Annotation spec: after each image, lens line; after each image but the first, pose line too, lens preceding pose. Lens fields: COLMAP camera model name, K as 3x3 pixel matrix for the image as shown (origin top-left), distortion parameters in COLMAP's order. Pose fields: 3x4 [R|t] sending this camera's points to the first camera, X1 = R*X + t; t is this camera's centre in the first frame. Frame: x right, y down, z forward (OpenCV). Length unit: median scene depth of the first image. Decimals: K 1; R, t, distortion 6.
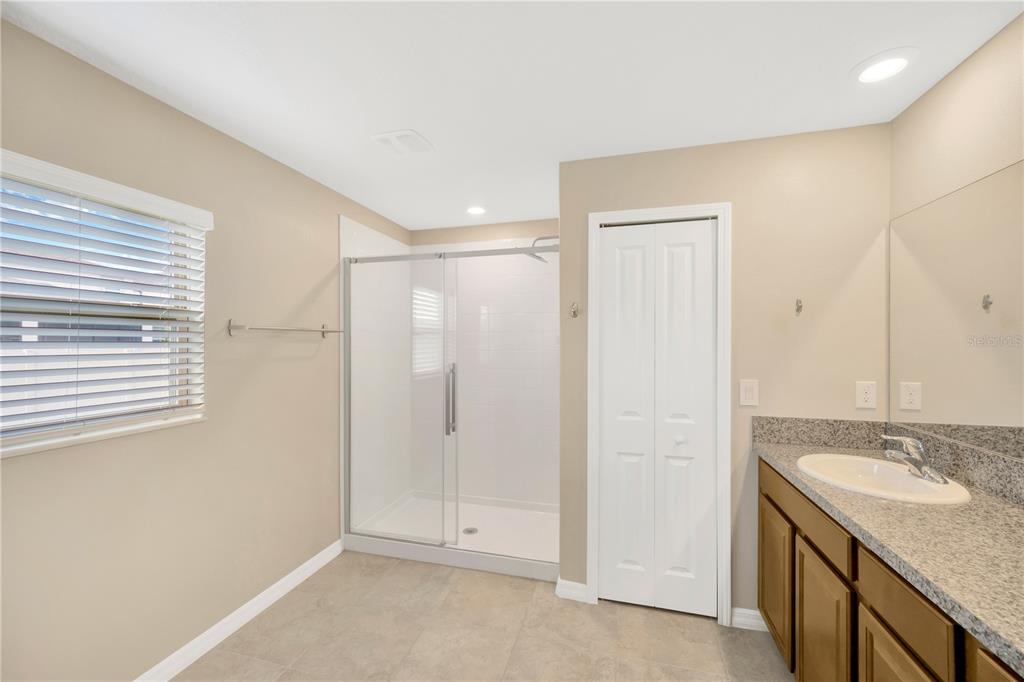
lens RADIAL K [[404.6, 0, 520.0], [0, 404.6, 341.6], [0, 0, 1]] dist [-0.001751, 0.000376]
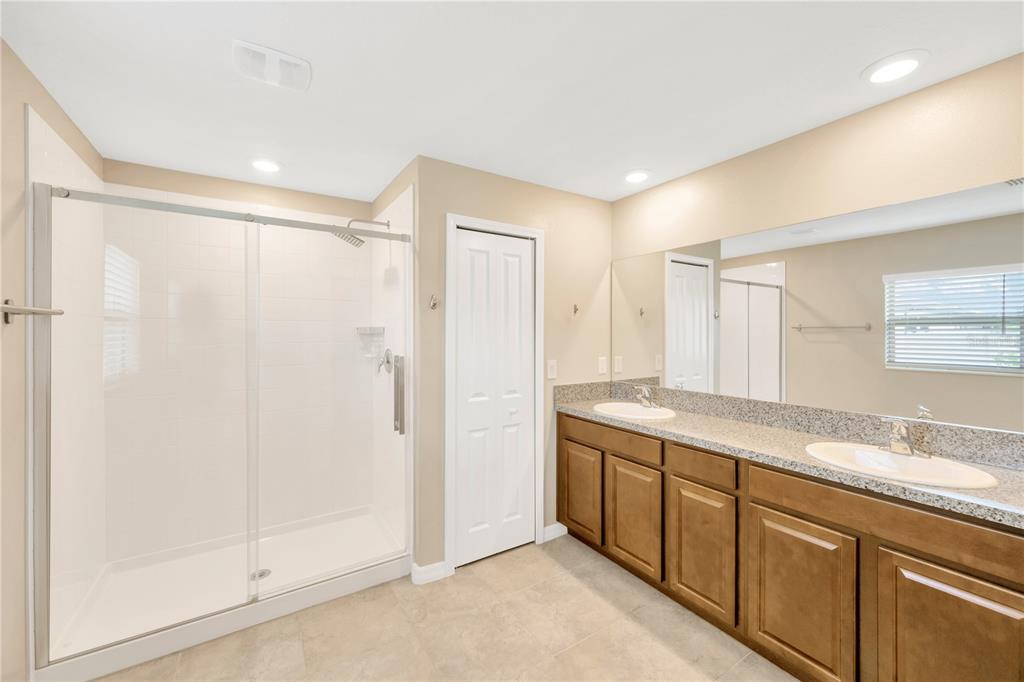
lens RADIAL K [[404.6, 0, 511.5], [0, 404.6, 330.5], [0, 0, 1]] dist [-0.001751, 0.000376]
pose [[0.667510, 0.006024, 0.744576, -0.567103], [-0.003611, 0.999982, -0.004853, -0.000372], [-0.744592, 0.000551, 0.667520, 0.173080]]
